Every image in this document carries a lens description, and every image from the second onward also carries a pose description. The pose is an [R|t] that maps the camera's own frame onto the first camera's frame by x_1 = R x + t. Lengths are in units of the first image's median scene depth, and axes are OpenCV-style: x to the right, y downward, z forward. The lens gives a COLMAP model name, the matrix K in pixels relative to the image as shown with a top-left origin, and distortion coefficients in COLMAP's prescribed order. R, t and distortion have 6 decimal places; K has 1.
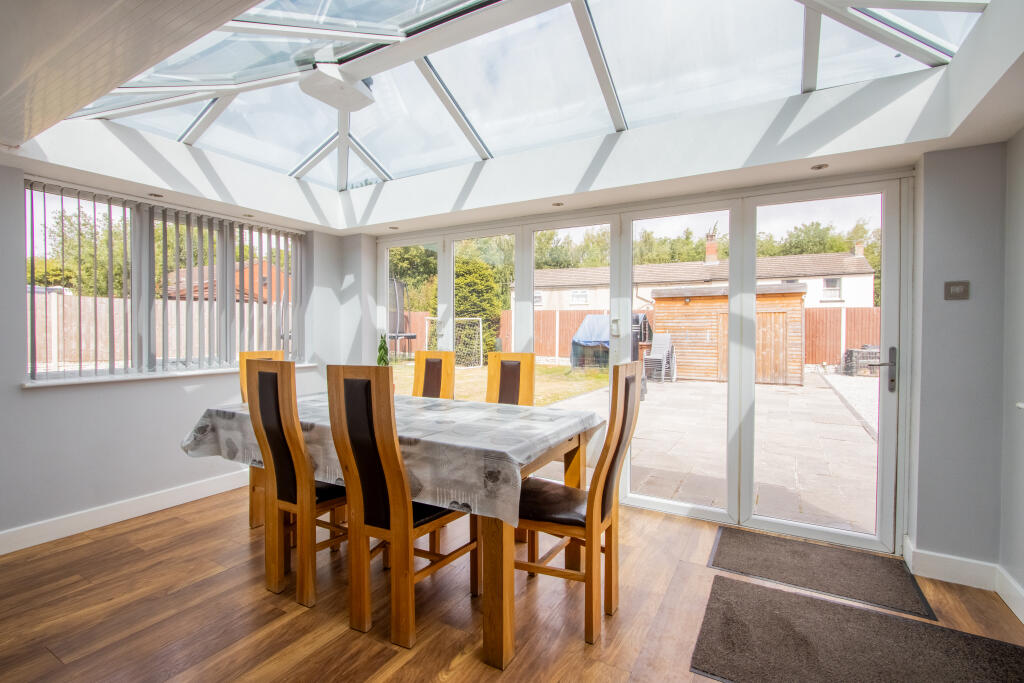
lens RADIAL K [[473.9, 0, 509.8], [0, 473.9, 339.2], [0, 0, 1]] dist [-0.019214, 0.000604]
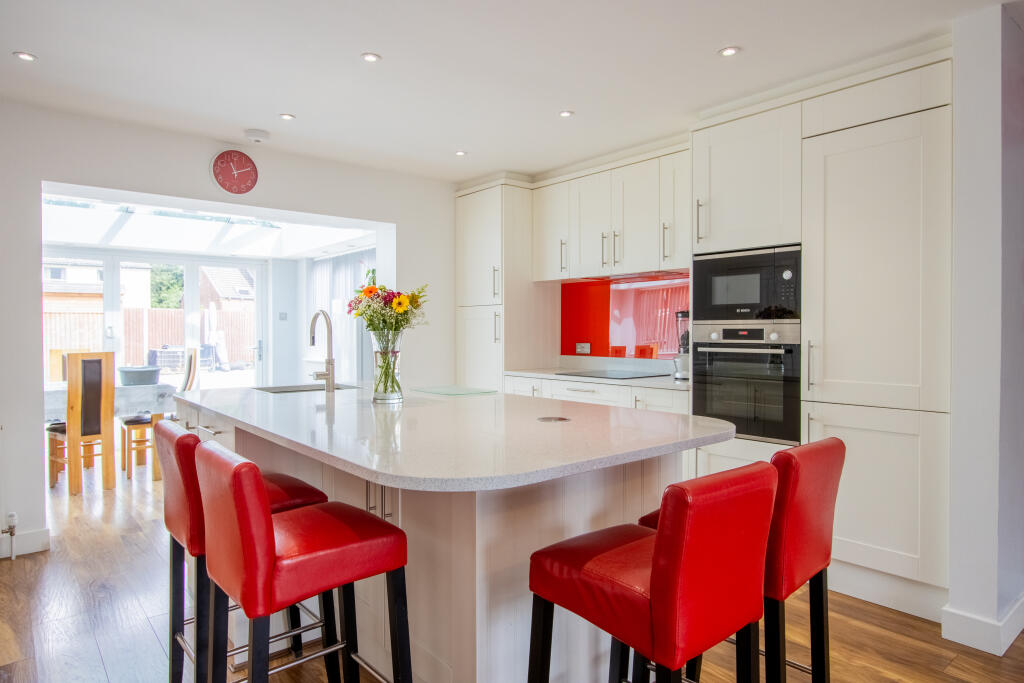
lens RADIAL K [[619.3, 0, 511.1], [0, 619.3, 337.2], [0, 0, 1]] dist [-0.060416, -0.000478]
pose [[0.343843, -0.013307, 0.938933, -1.671723], [0.019731, 0.999781, 0.006944, 0.006155], [-0.938820, 0.016139, 0.344031, -1.243653]]
